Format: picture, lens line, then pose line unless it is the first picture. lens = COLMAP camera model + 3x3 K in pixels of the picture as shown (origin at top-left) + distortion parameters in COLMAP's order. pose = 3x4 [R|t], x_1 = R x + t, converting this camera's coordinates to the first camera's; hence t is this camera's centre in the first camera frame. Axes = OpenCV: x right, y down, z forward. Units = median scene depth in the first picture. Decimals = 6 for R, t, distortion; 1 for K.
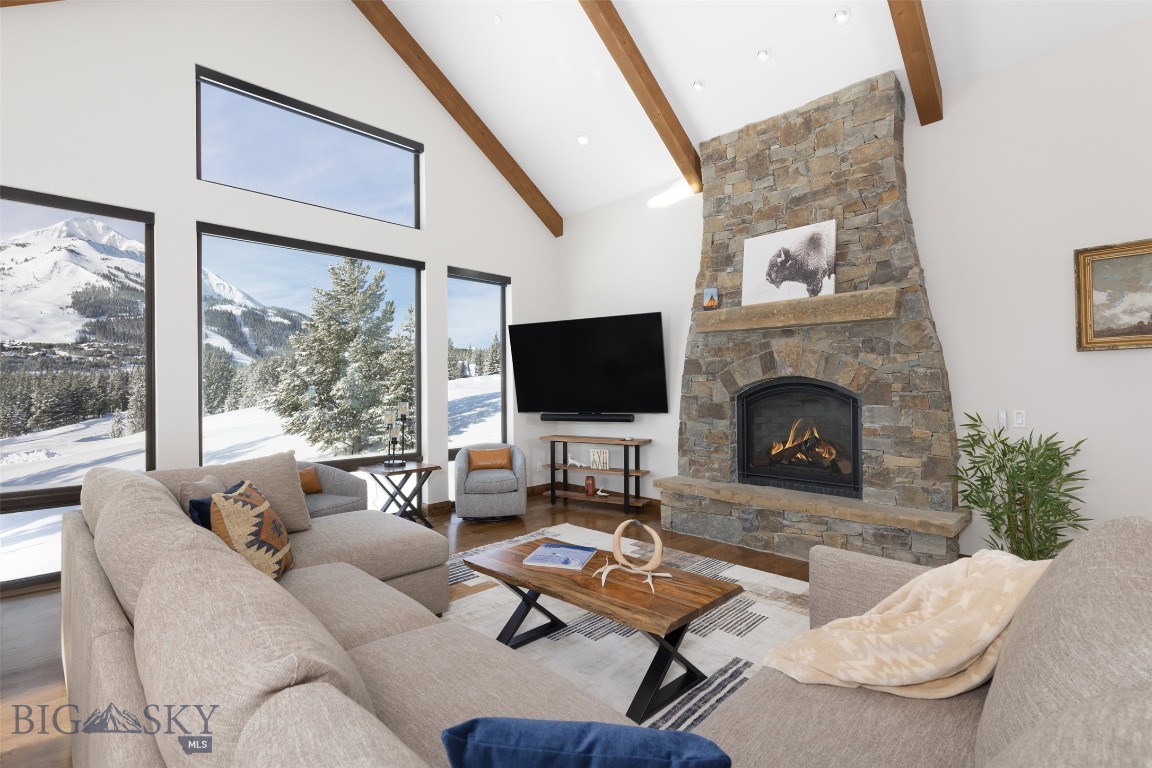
lens RADIAL K [[532.5, 0, 564.4], [0, 532.5, 385.7], [0, 0, 1]] dist [0.009059, -0.000063]
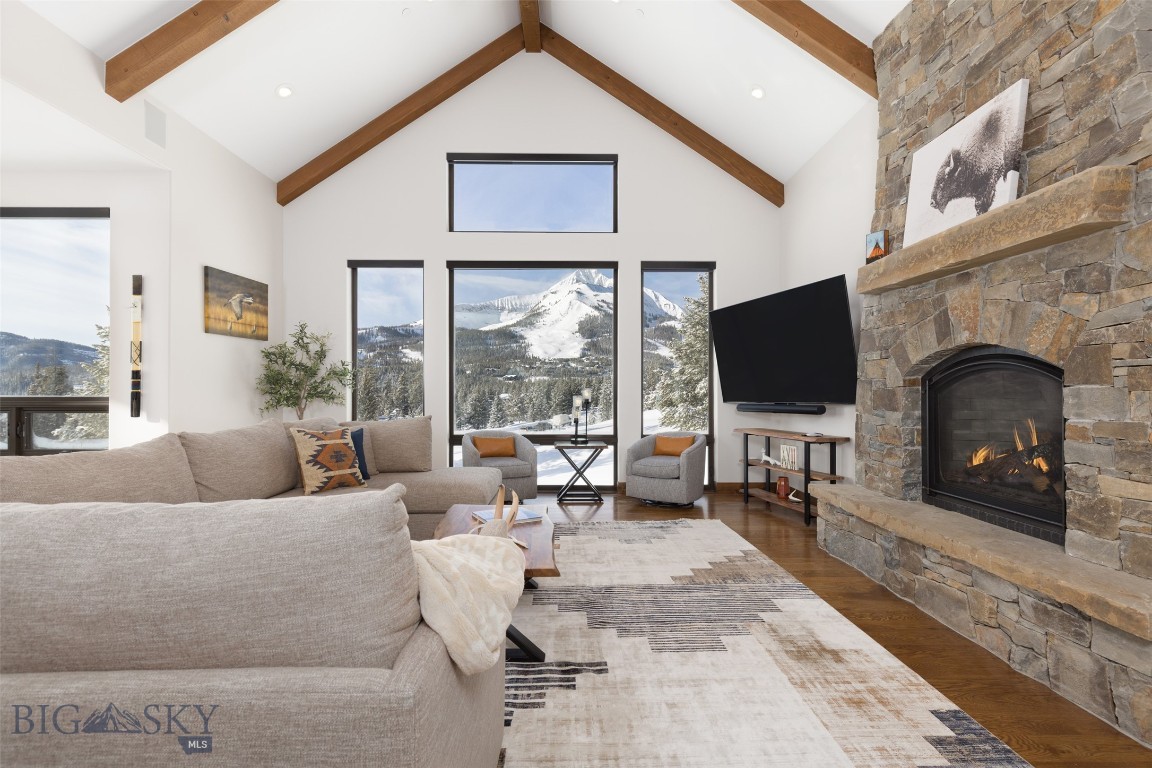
lens RADIAL K [[515.5, 0, 570.1], [0, 515.5, 389.0], [0, 0, 1]] dist [0.007536, -0.000620]
pose [[0.723078, 0.003415, -0.690758, 0.448734], [-0.002658, 0.999994, 0.002161, 0.032232], [0.690762, 0.000273, 0.723082, 0.183871]]
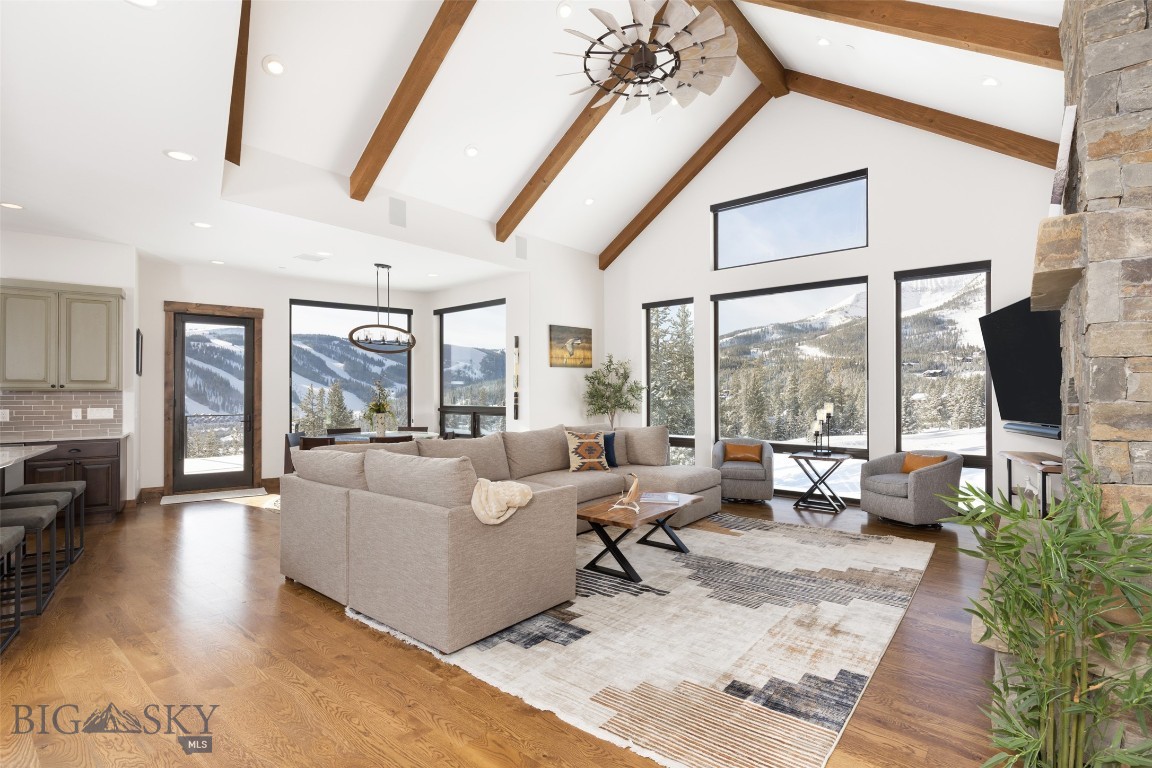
lens RADIAL K [[532.5, 0, 584.9], [0, 532.5, 391.6], [0, 0, 1]] dist [0.009059, -0.000063]
pose [[0.111115, 0.006079, -0.993789, 0.854953], [0.007292, 0.999949, 0.006932, -0.005658], [0.993781, -0.008017, 0.111065, 0.334682]]
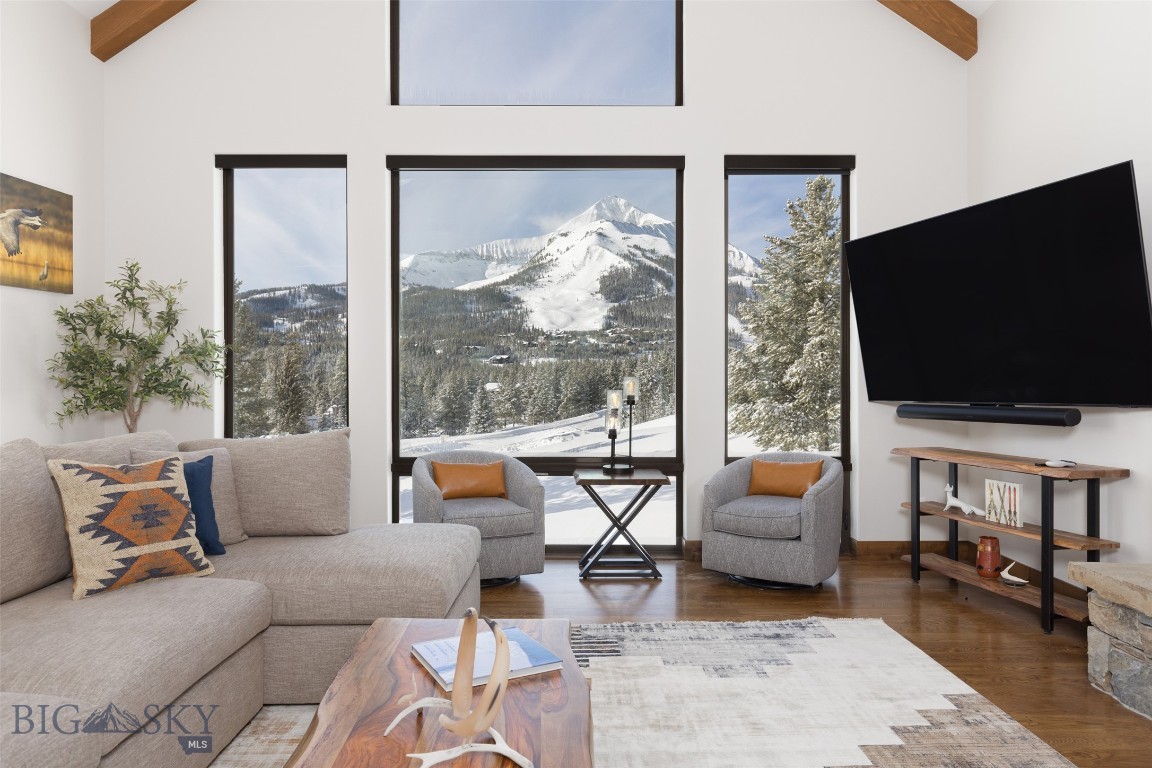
lens RADIAL K [[753.8, 0, 583.9], [0, 753.8, 382.2], [0, 0, 1]] dist [0.003258, -0.000522]
pose [[0.719560, 0.008979, -0.694372, 0.305333], [-0.002158, 0.999940, 0.010695, 0.029533], [0.694426, -0.006197, 0.719537, 0.308335]]
